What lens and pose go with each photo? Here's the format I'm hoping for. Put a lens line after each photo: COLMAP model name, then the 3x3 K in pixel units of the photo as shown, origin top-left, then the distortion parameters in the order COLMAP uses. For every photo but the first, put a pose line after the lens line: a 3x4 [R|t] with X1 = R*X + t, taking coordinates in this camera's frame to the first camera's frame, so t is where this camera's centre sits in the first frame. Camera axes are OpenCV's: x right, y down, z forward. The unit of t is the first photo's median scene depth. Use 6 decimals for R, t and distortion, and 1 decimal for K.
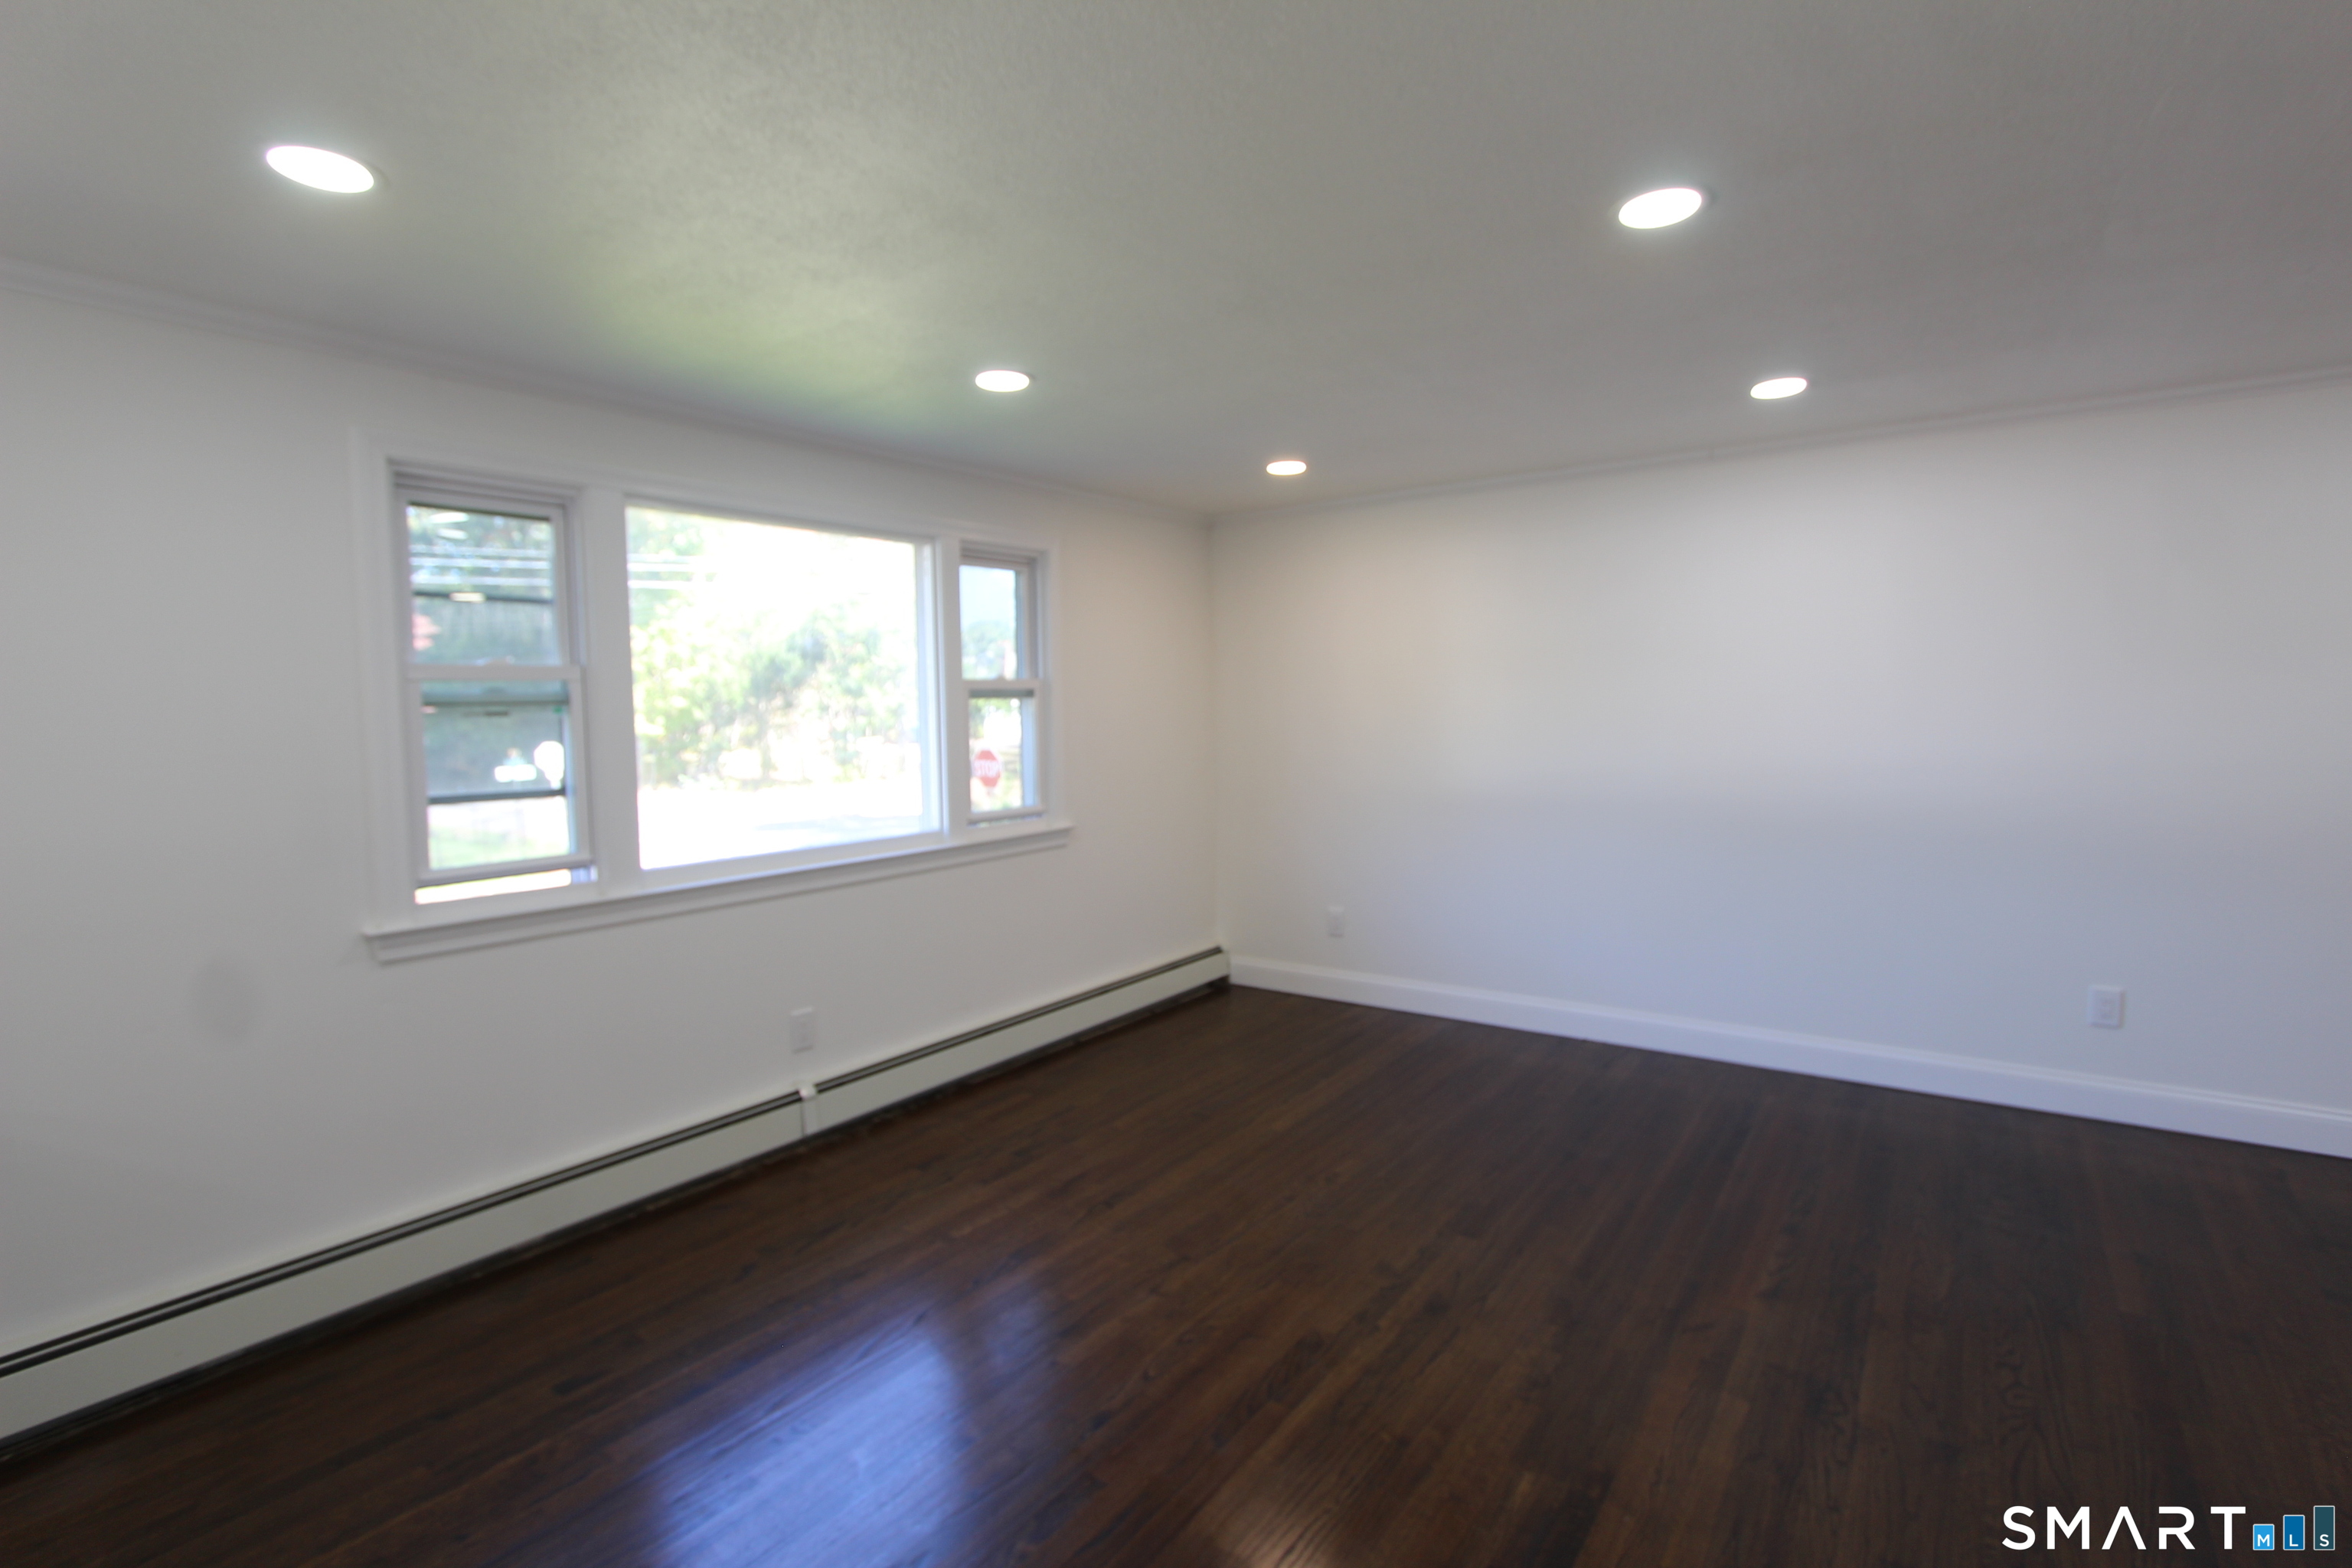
lens RADIAL K [[1110.8, 0, 1179.7], [0, 1110.8, 777.5], [0, 0, 1]] dist [-0.010961, 0.001553]
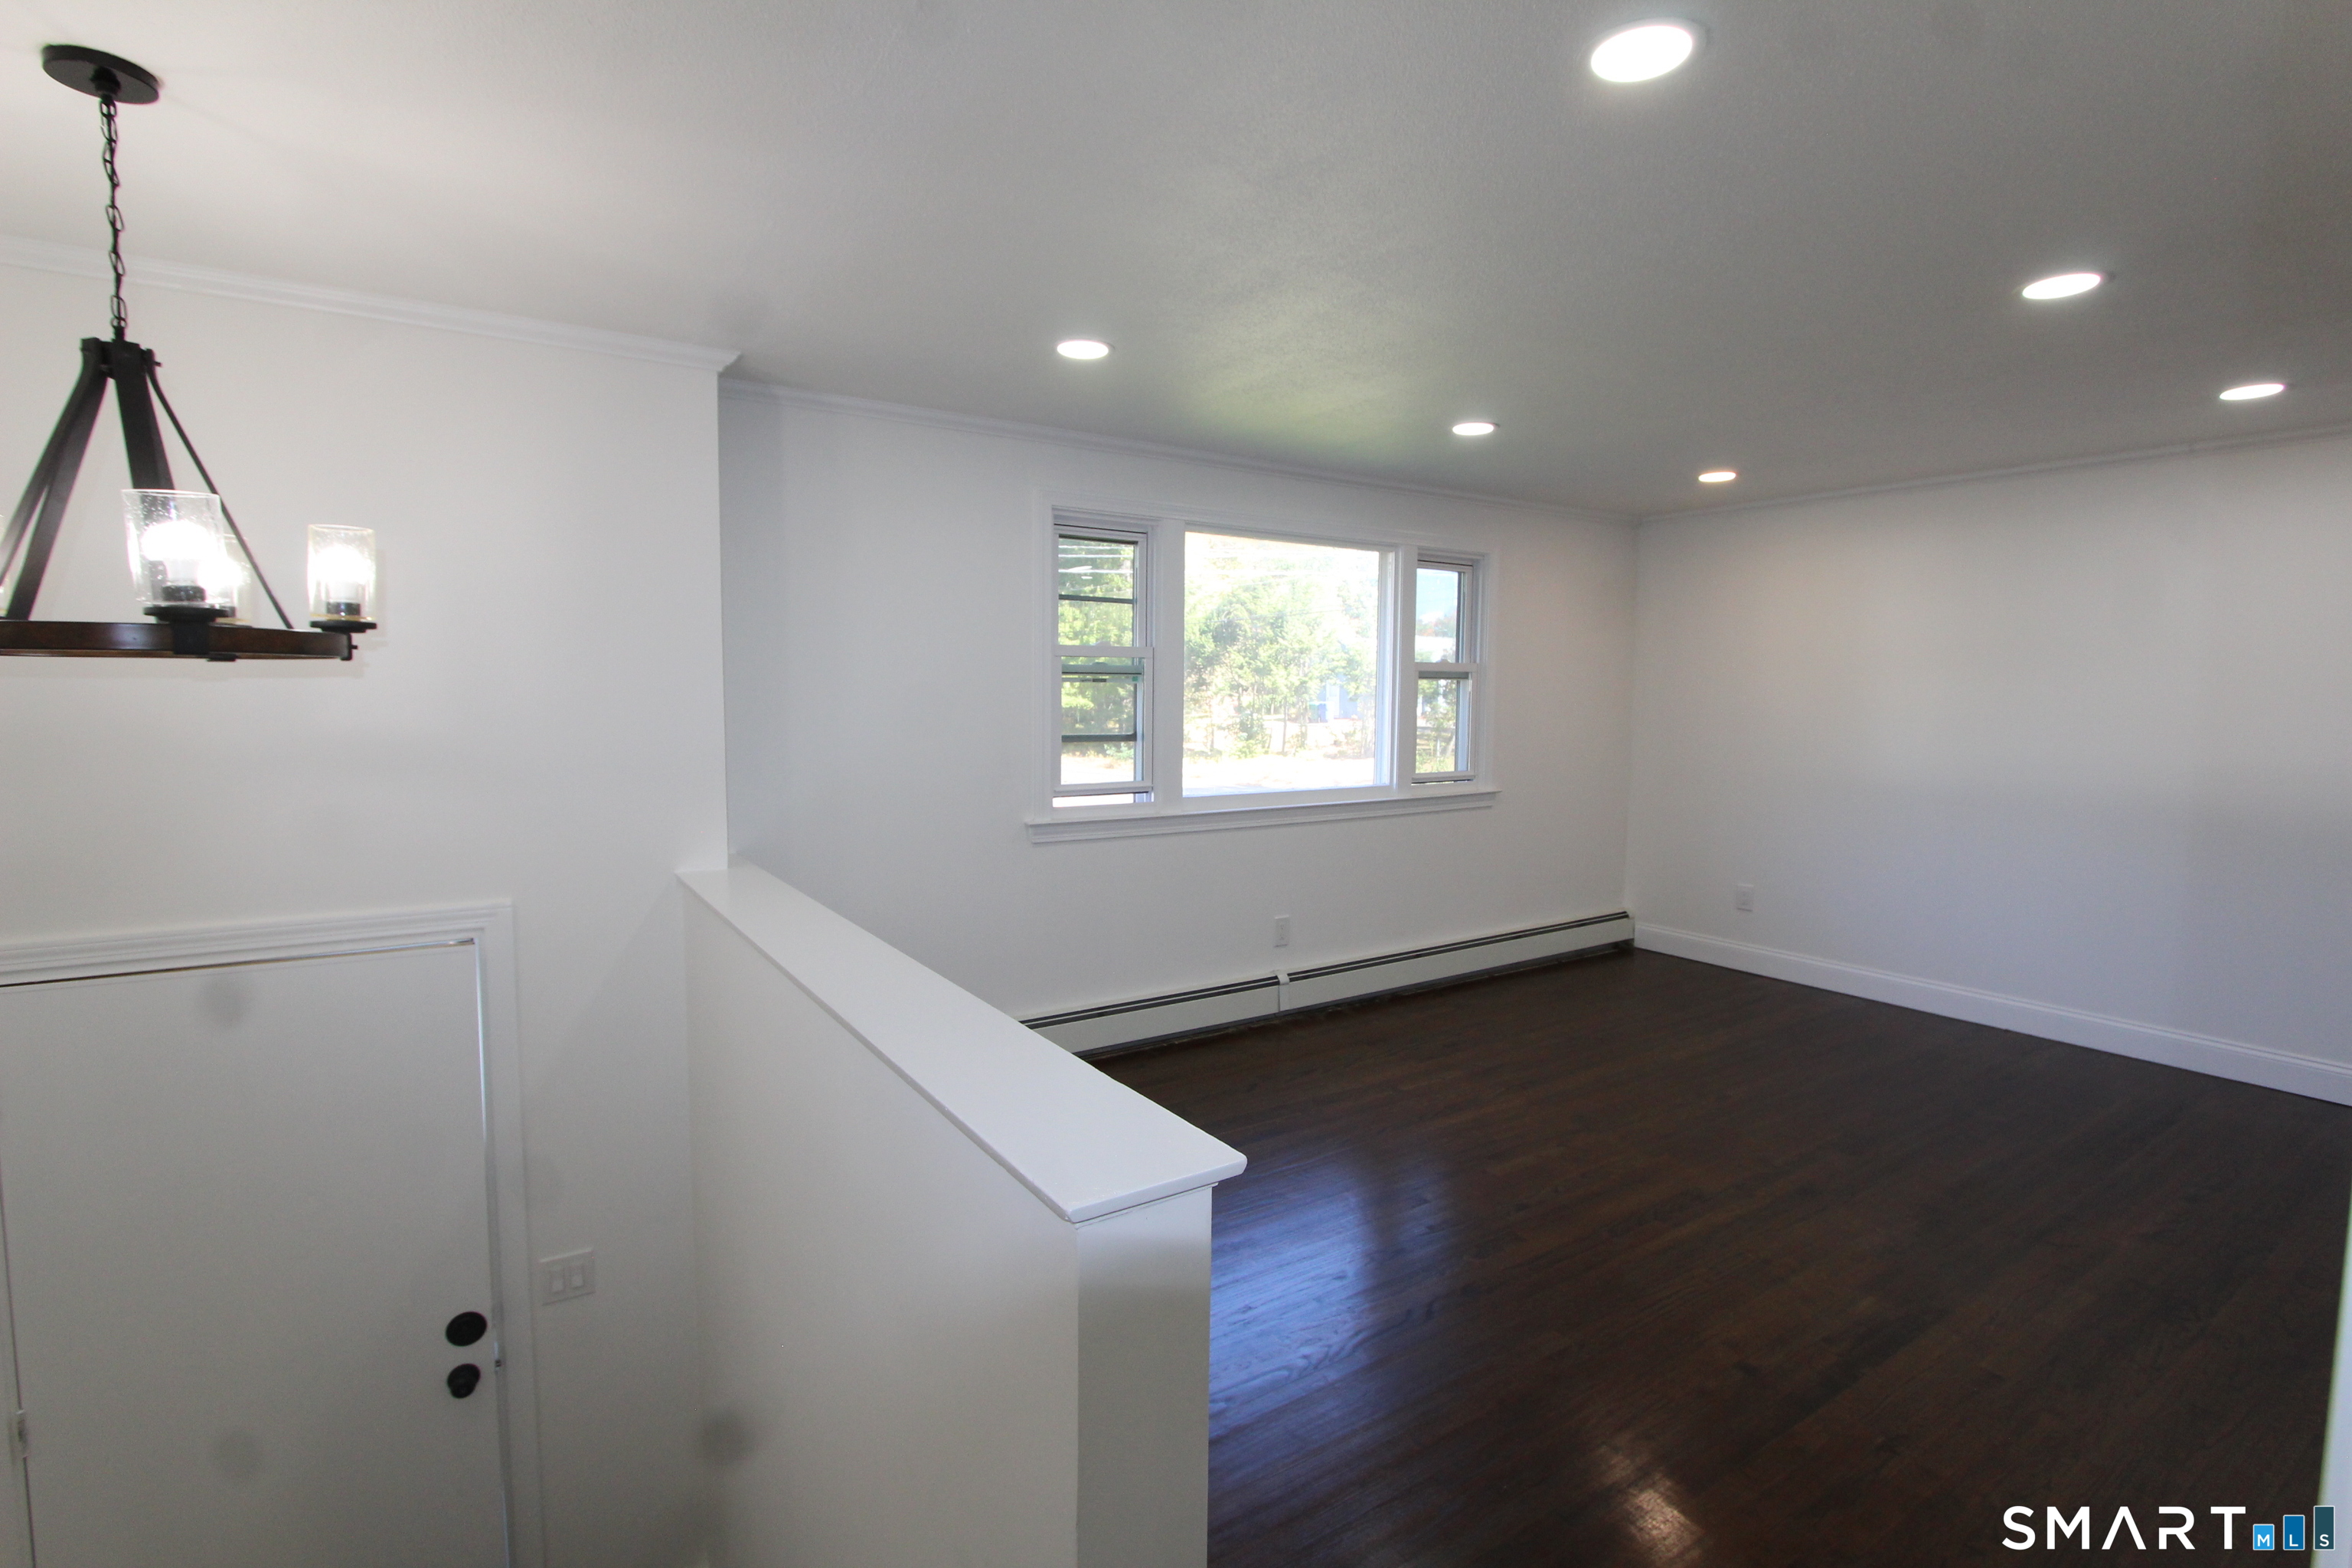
lens RADIAL K [[1110.8, 0, 1186.3], [0, 1110.8, 772.6], [0, 0, 1]] dist [-0.010961, 0.001553]
pose [[0.940505, 0.053334, -0.335567, -0.018161], [-0.049435, 0.998574, 0.020158, 0.022044], [0.336164, -0.002369, 0.941801, -0.257491]]
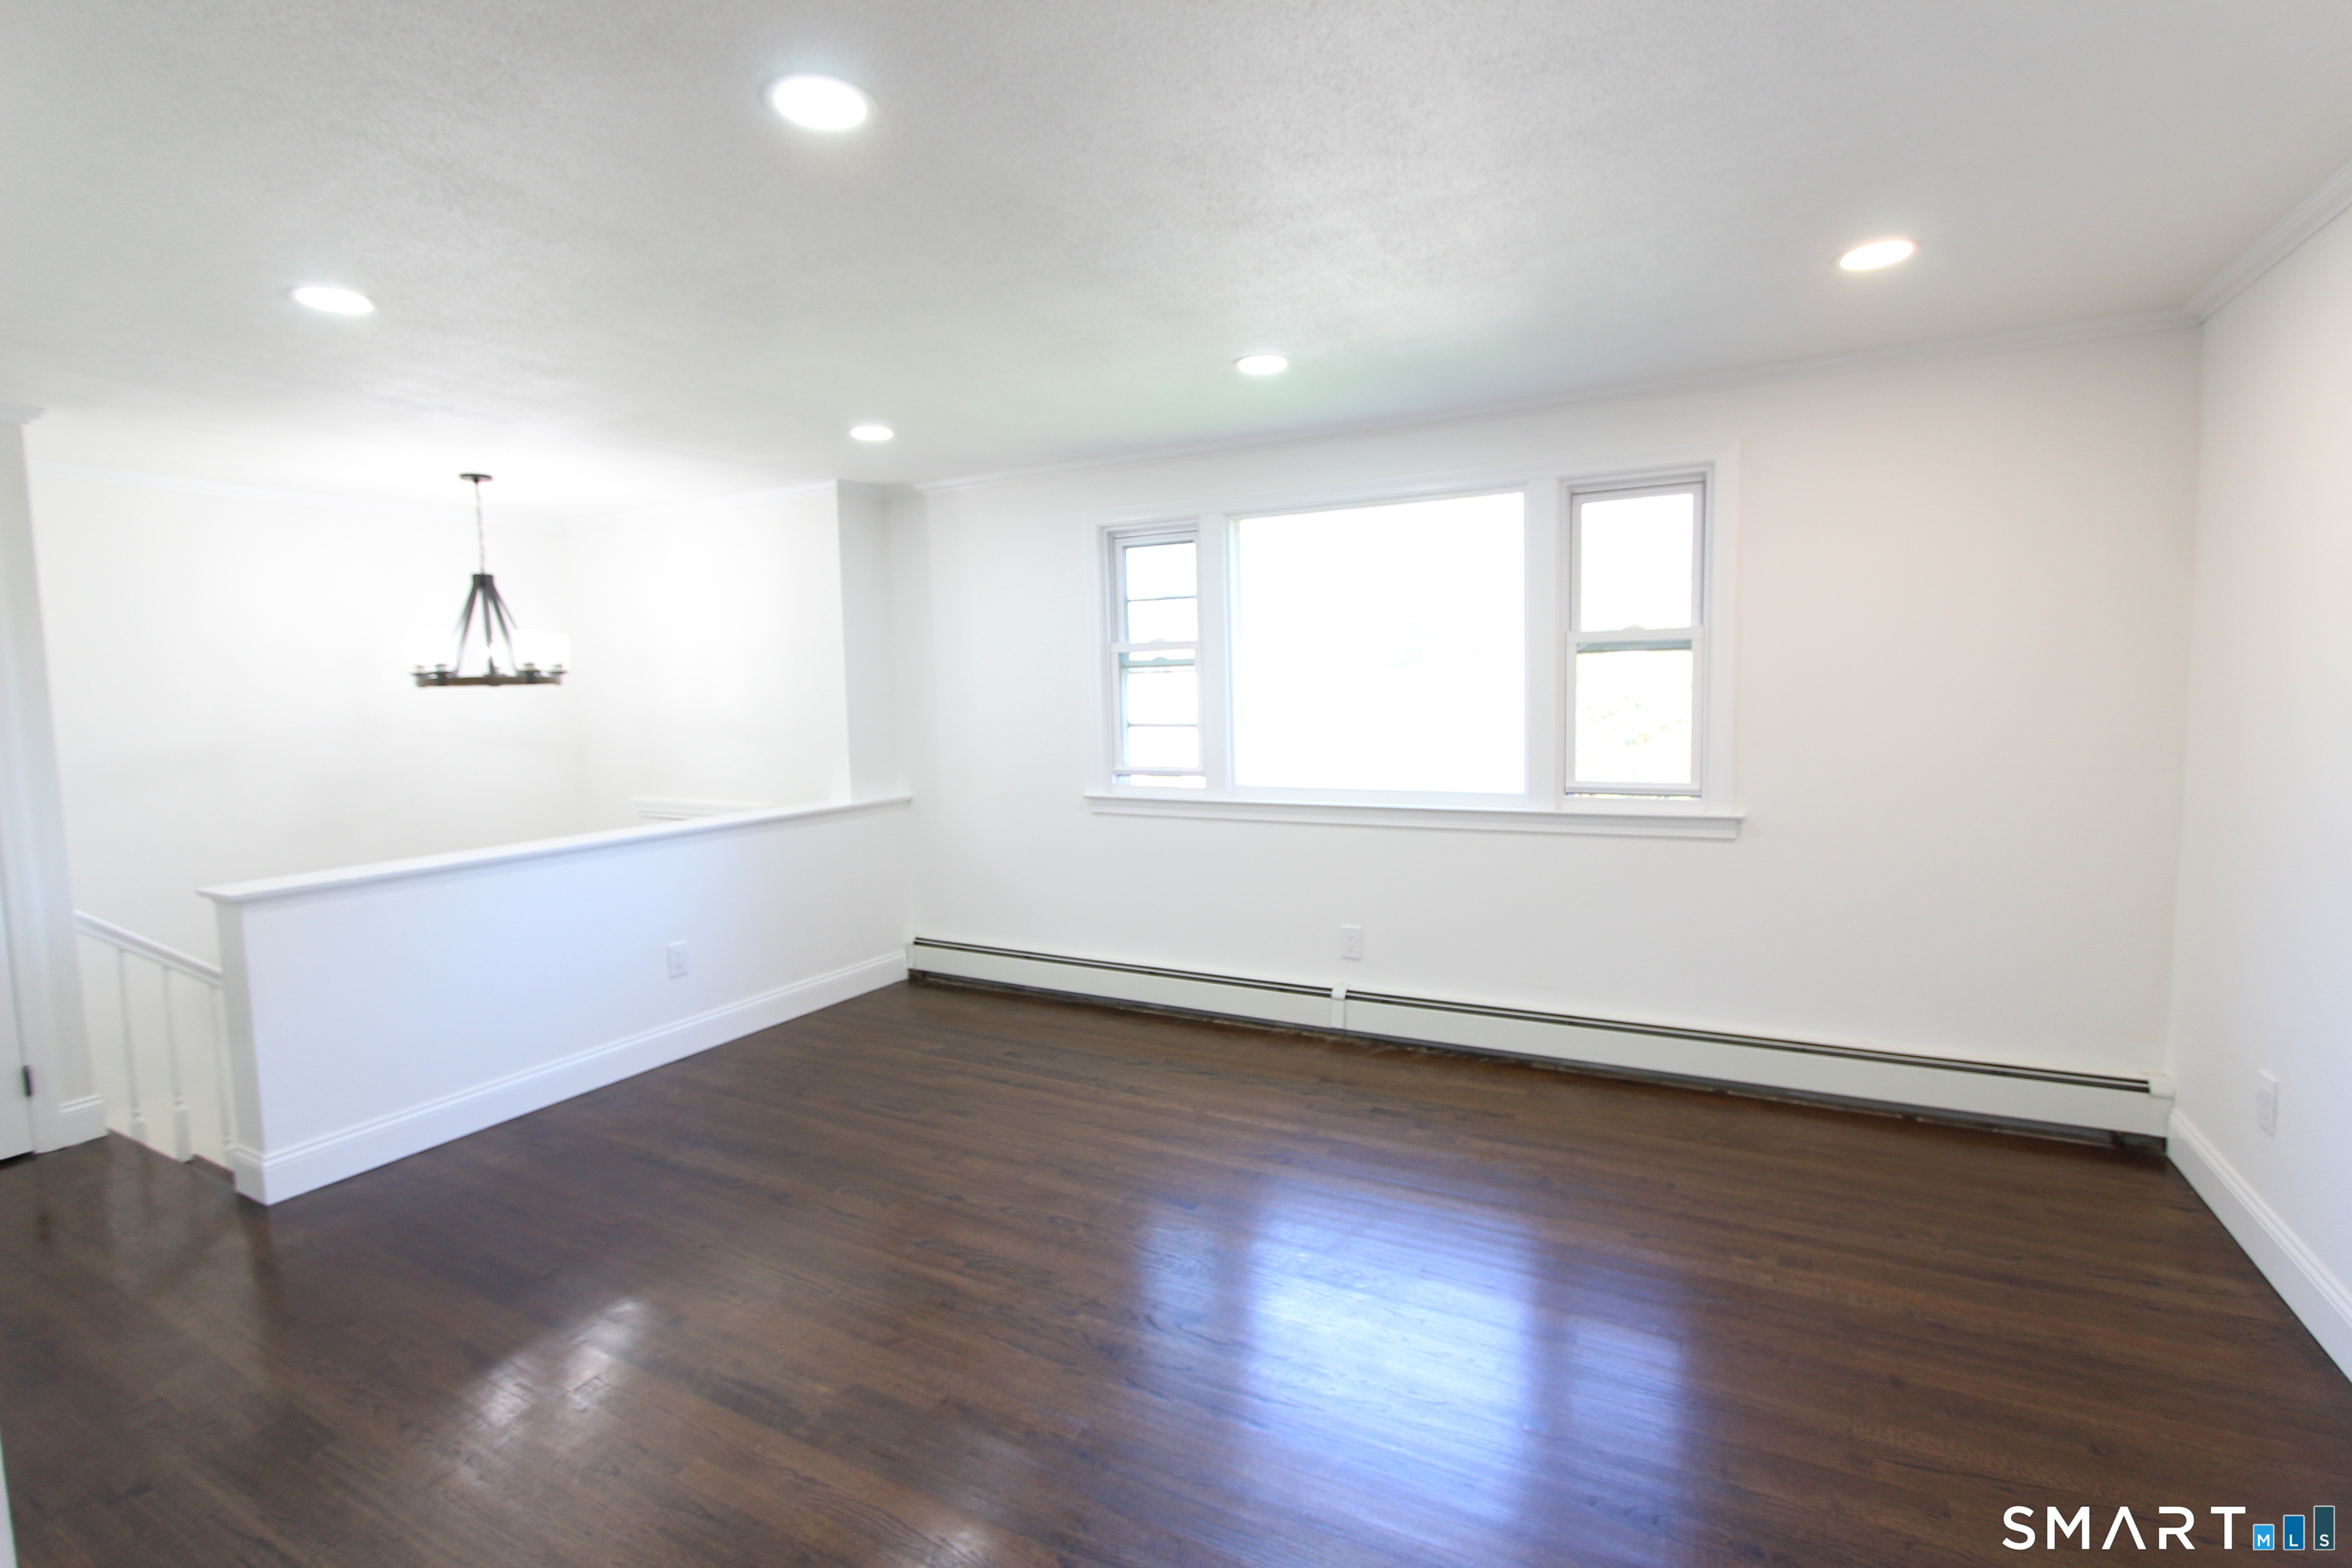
lens RADIAL K [[1110.8, 0, 1165.7], [0, 1110.8, 775.7], [0, 0, 1]] dist [-0.010961, 0.001553]
pose [[0.123391, 0.109866, -0.986258, 0.766009], [-0.040045, 0.993594, 0.105674, -0.062613], [0.991550, 0.026456, 0.127000, 0.644392]]
